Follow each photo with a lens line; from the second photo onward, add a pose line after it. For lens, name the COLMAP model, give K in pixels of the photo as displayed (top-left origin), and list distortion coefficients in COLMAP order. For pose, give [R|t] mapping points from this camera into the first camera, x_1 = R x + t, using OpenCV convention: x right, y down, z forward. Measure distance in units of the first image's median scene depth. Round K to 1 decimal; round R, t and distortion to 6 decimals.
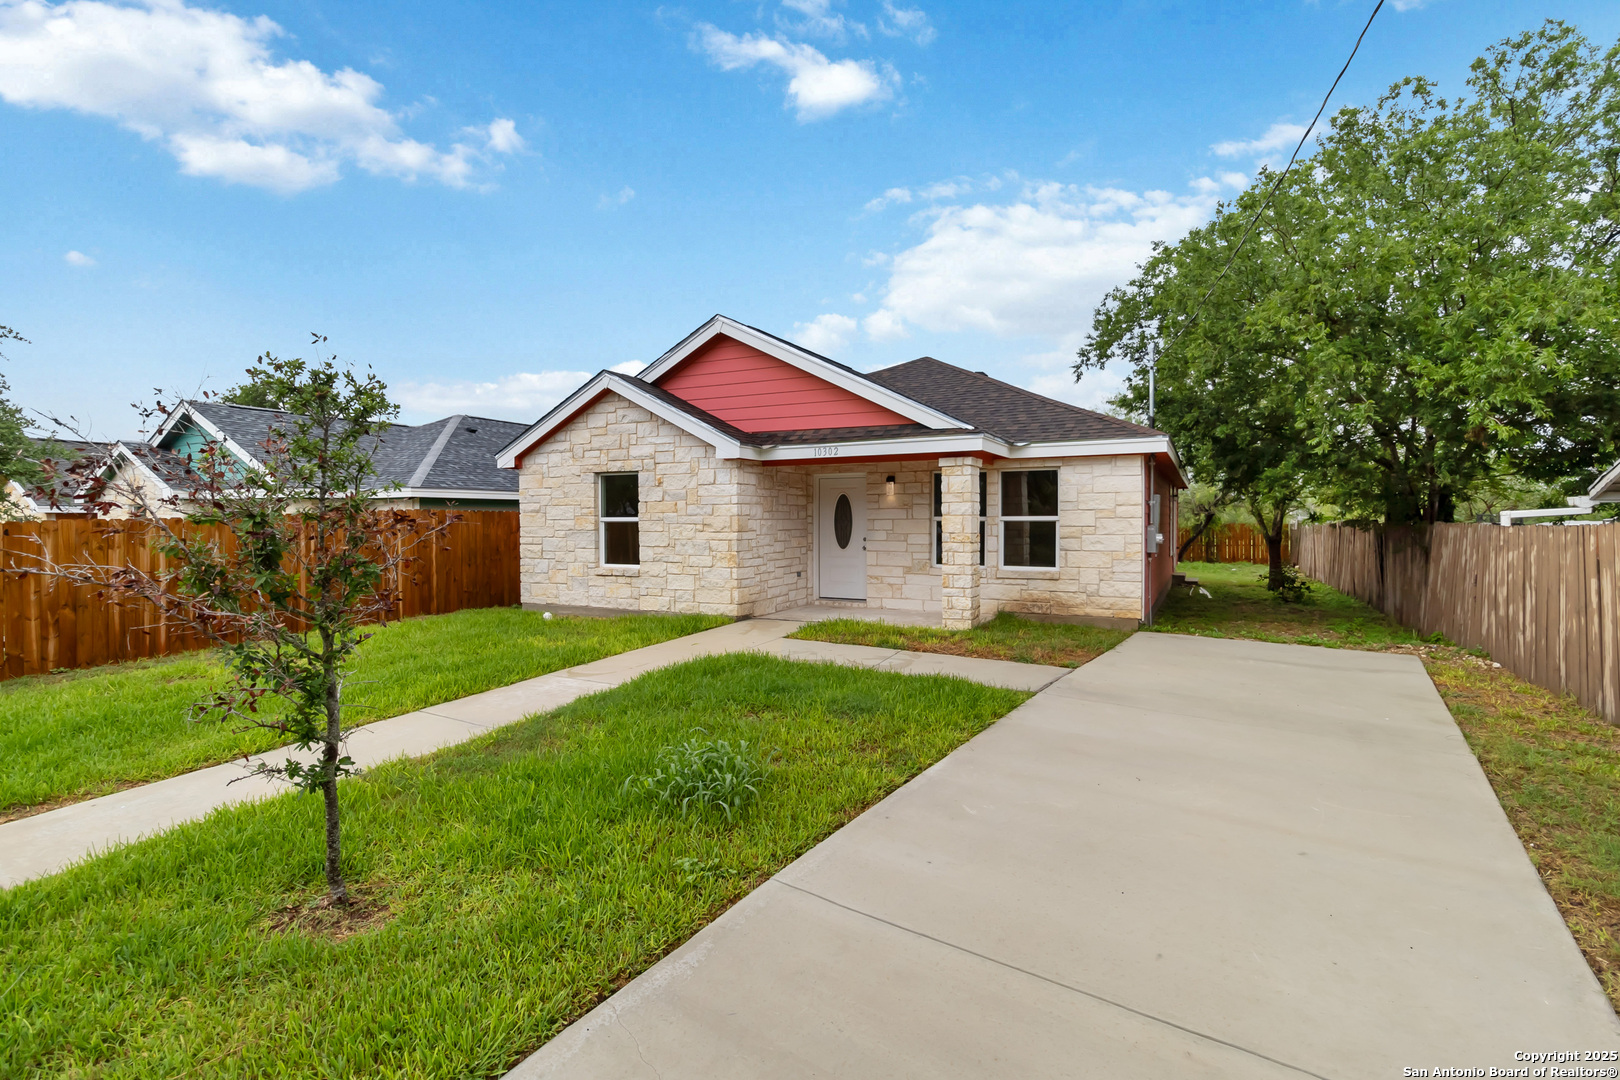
lens RADIAL K [[765.7, 0, 818.9], [0, 765.7, 517.3], [0, 0, 1]] dist [0.001987, 0.000566]
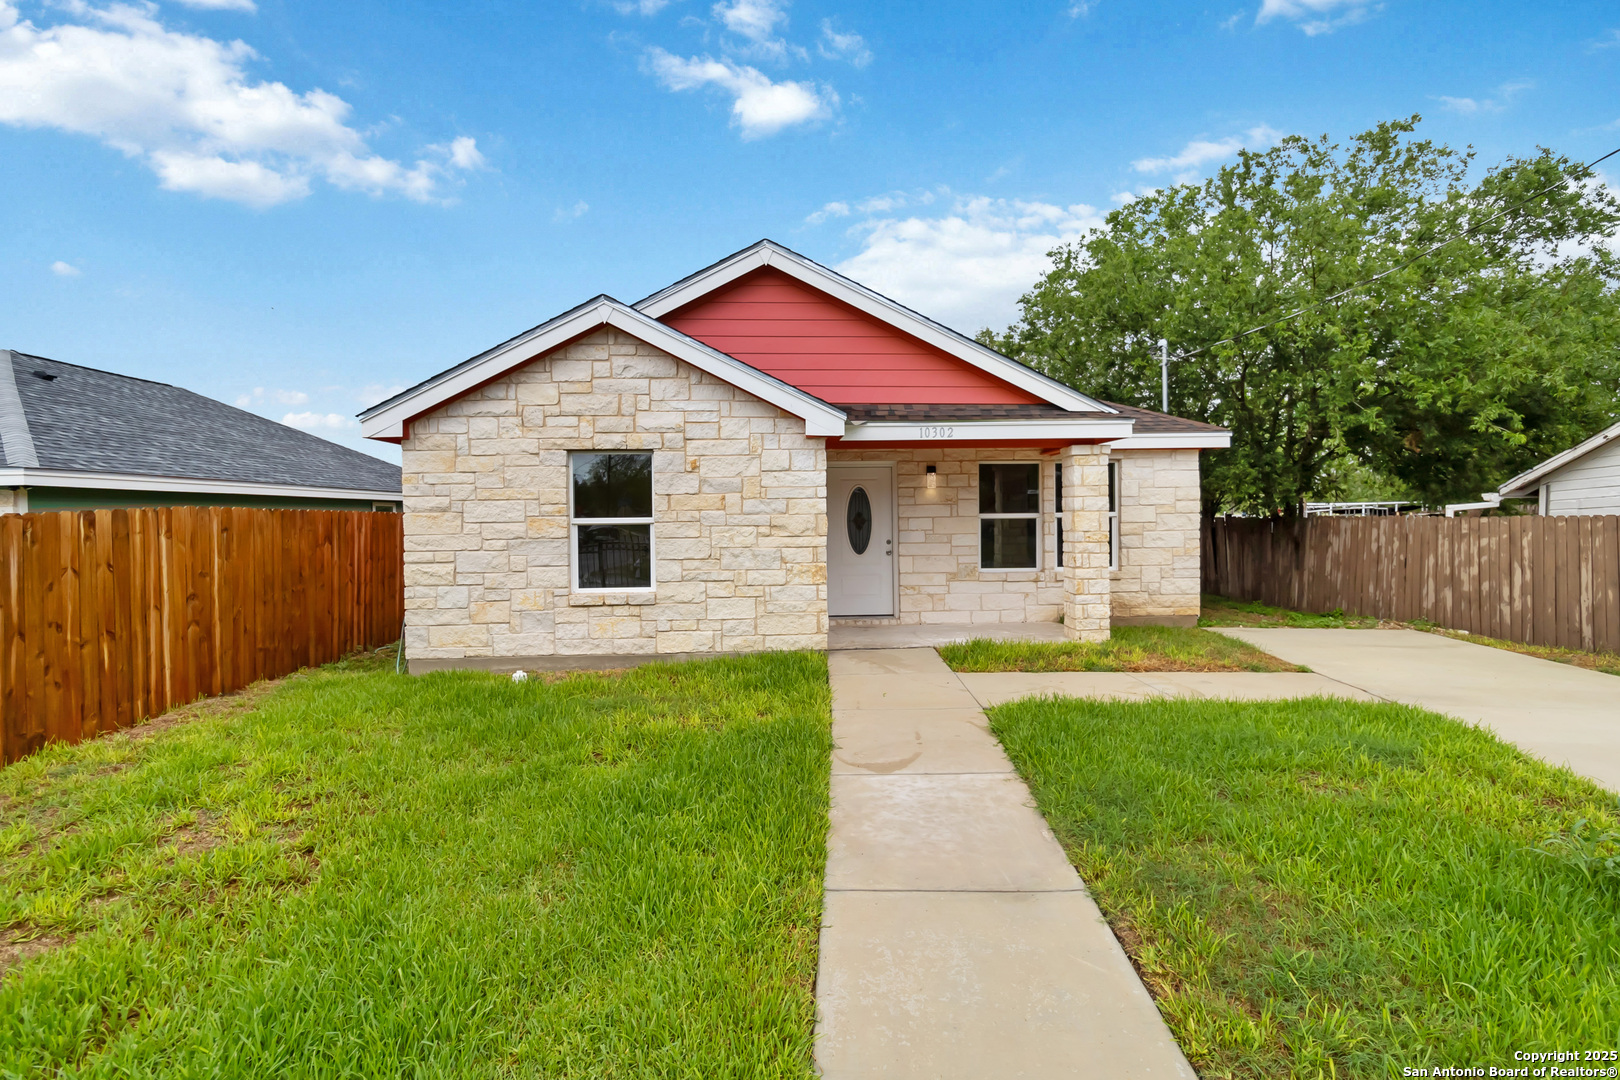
lens RADIAL K [[798.9, 0, 808.2], [0, 798.9, 513.1], [0, 0, 1]] dist [-0.003287, -0.000088]
pose [[0.865547, -0.005951, 0.500793, -0.471679], [0.008706, 0.999957, -0.003165, -0.000388], [-0.500753, 0.007099, 0.865561, 0.315156]]
